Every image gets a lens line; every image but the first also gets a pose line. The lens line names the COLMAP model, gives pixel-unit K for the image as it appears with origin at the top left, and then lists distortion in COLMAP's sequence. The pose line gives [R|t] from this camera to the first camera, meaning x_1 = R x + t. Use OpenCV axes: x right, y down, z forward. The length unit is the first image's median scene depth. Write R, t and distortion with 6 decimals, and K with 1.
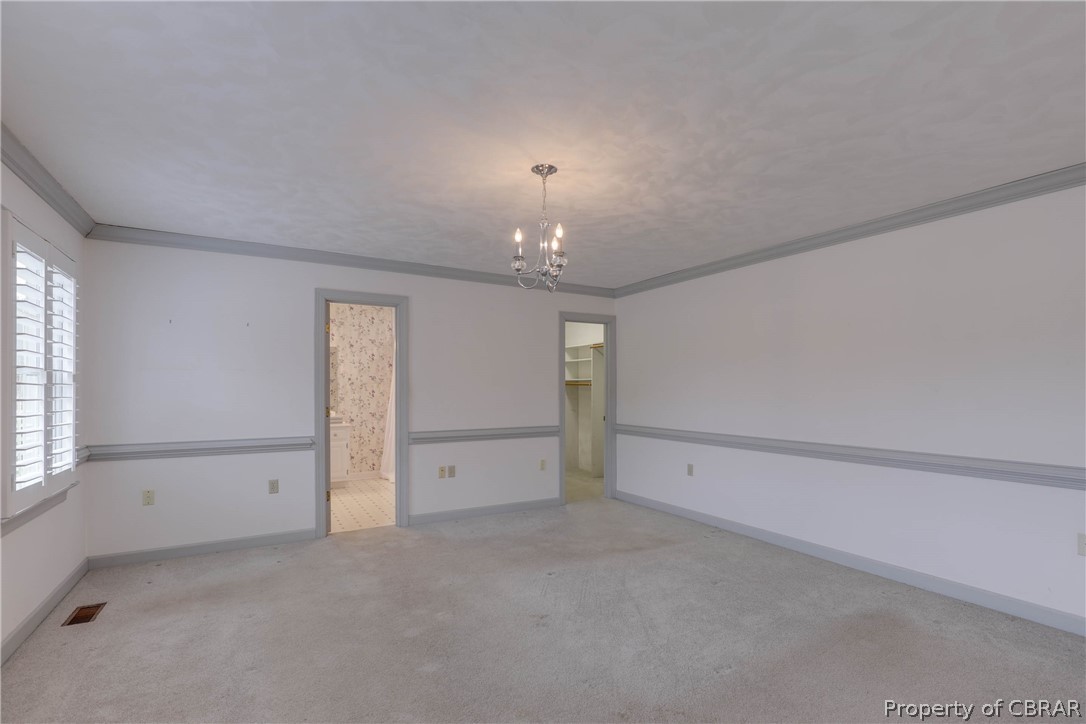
lens RADIAL K [[510.2, 0, 546.3], [0, 510.2, 393.0], [0, 0, 1]] dist [-0.002511, -0.000349]
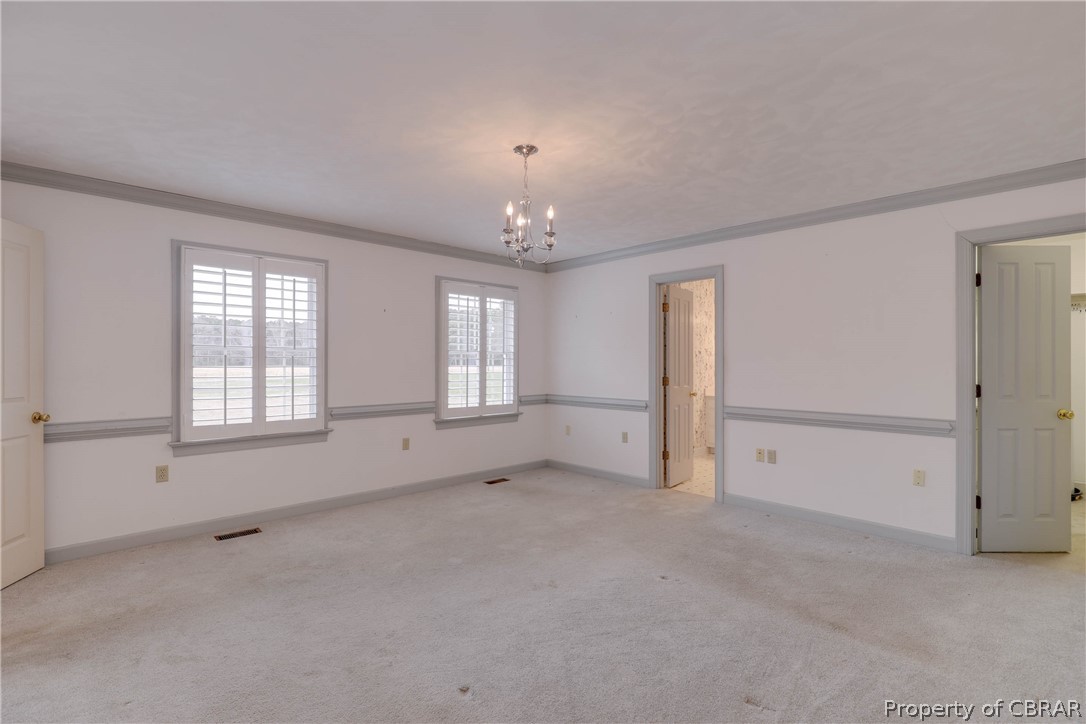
lens RADIAL K [[502.8, 0, 543.0], [0, 502.8, 362.0], [0, 0, 1]] dist [0.000184, -0.000123]
pose [[0.226684, -0.005907, -0.973951, 0.573261], [-0.009187, 0.999924, -0.008203, 0.005799], [0.973925, 0.010808, 0.226612, 0.453653]]
